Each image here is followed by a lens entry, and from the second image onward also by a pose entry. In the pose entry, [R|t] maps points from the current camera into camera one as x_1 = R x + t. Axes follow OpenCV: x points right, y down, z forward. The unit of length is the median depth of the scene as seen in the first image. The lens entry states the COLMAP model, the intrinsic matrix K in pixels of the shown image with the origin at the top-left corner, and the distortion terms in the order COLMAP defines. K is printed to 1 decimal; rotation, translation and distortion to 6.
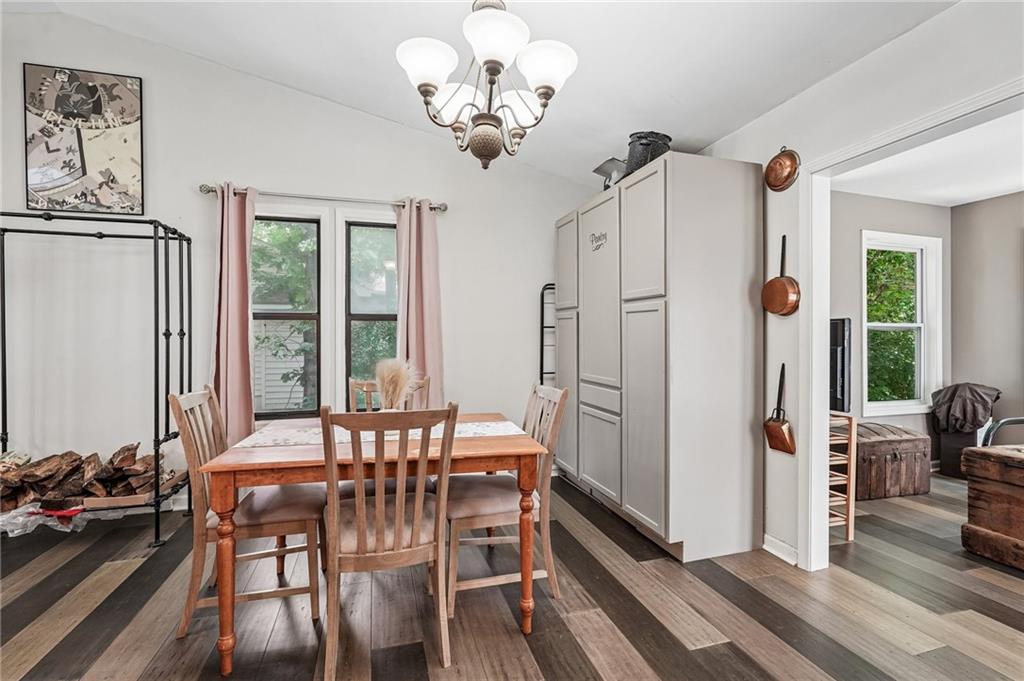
lens RADIAL K [[460.8, 0, 512.0], [0, 460.8, 340.5], [0, 0, 1]] dist [-0.011139, 0.006649]
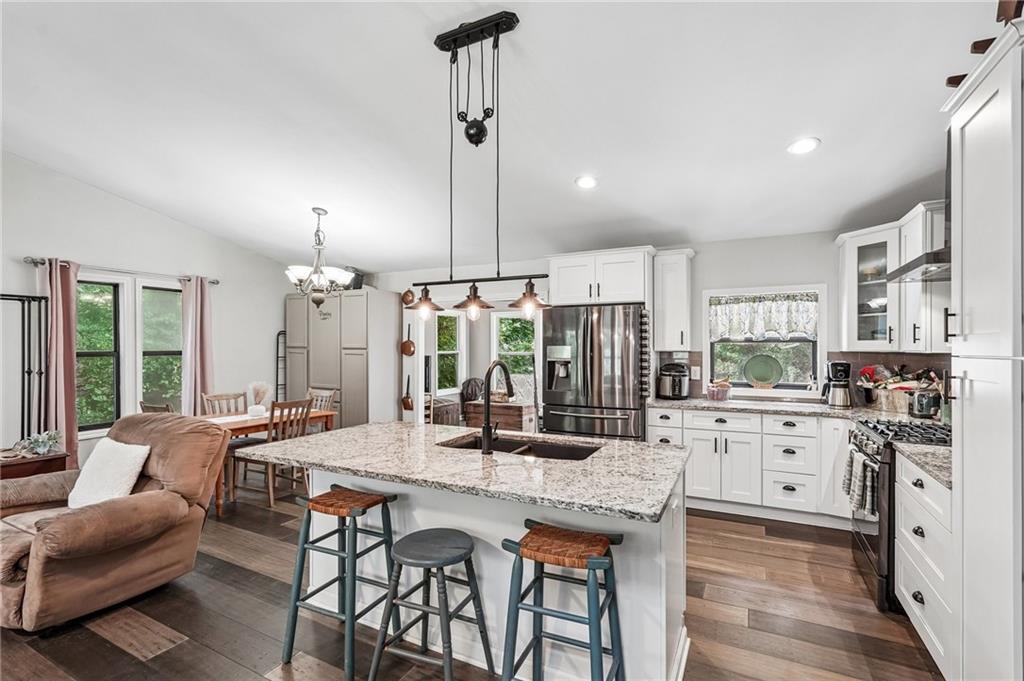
lens RADIAL K [[465.8, 0, 510.1], [0, 465.8, 348.2], [0, 0, 1]] dist [-0.003825, 0.000366]
pose [[0.696109, -0.004821, 0.717920, -0.681556], [0.000233, 0.999979, 0.006490, -0.088576], [-0.717936, -0.004351, 0.696095, -0.934929]]
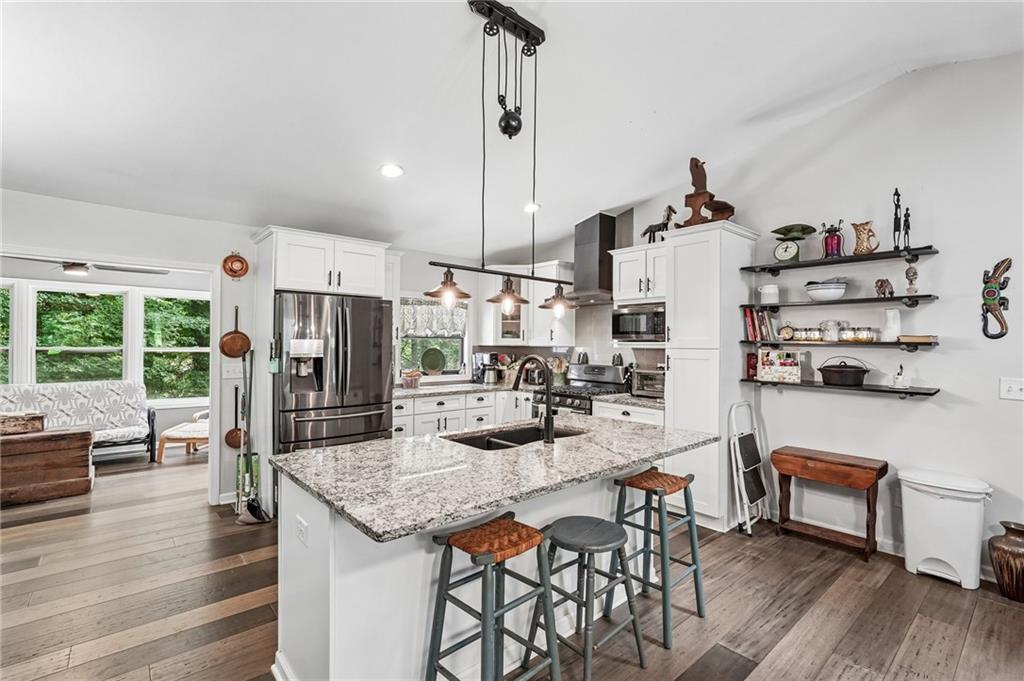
lens RADIAL K [[467.0, 0, 512.0], [0, 467.0, 340.5], [0, 0, 1]] dist [-0.000016, 0.000949]
pose [[-0.404856, -0.001280, 0.914380, -0.865333], [-0.012377, 0.999915, -0.004080, -0.085118], [-0.914297, -0.012969, -0.404837, -0.049356]]
